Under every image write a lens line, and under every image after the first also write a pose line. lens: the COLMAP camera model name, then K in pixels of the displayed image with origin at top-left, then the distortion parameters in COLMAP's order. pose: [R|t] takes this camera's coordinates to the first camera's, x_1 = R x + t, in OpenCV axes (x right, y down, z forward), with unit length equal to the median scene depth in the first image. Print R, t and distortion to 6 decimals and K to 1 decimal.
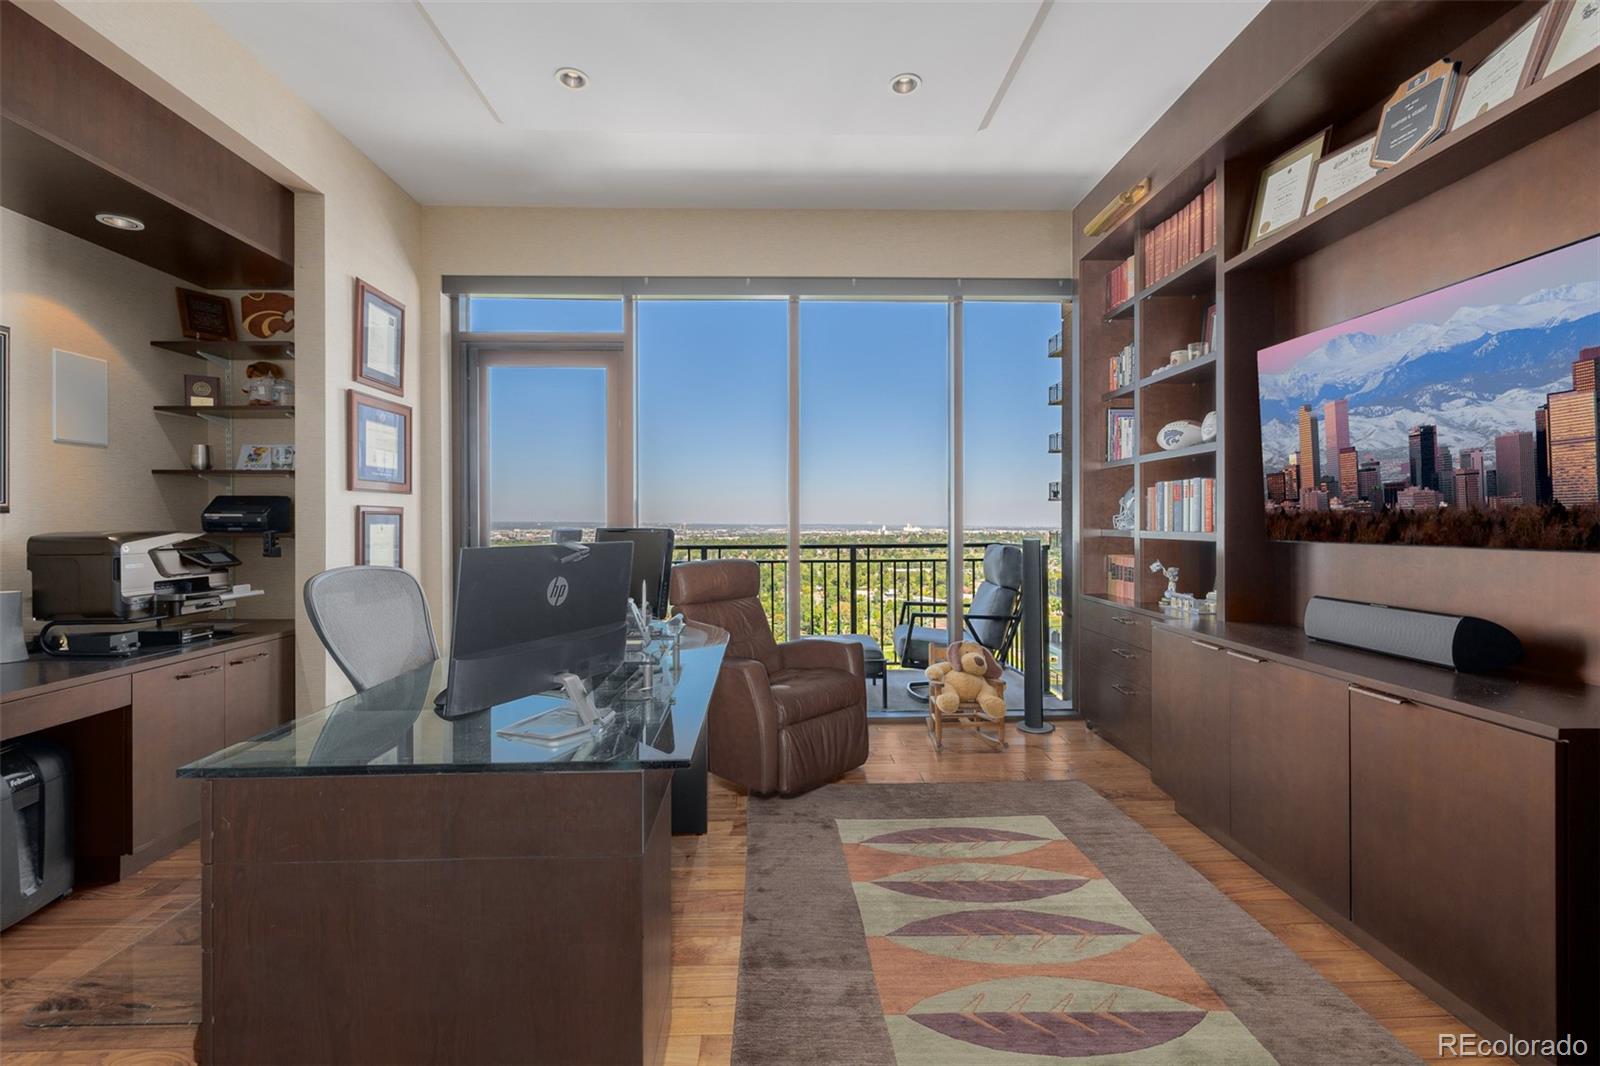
lens RADIAL K [[747.2, 0, 746.2], [0, 747.2, 522.7], [0, 0, 1]] dist [0.002617, 0.000839]
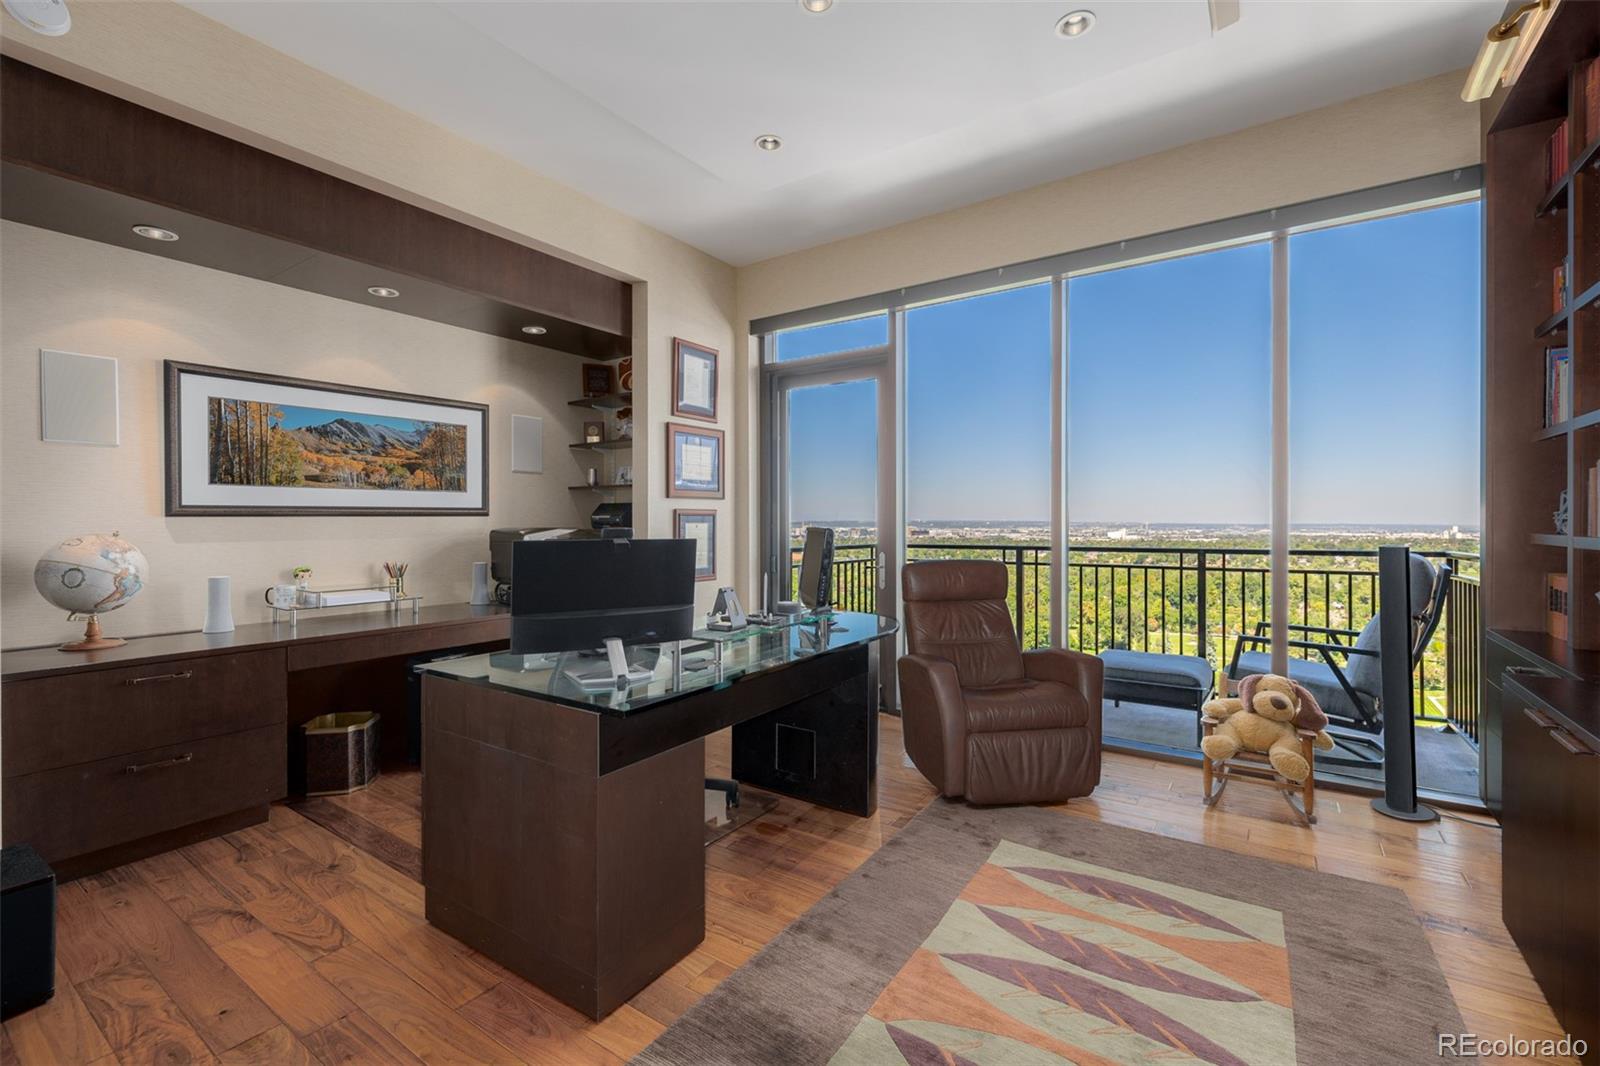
lens RADIAL K [[727.1, 0, 752.8], [0, 727.1, 520.7], [0, 0, 1]] dist [0.002011, -0.000058]
pose [[0.779170, -0.000102, -0.626813, 0.385866], [-0.000864, 0.999999, -0.001237, -0.000773], [0.626812, 0.001506, 0.779169, 0.081755]]
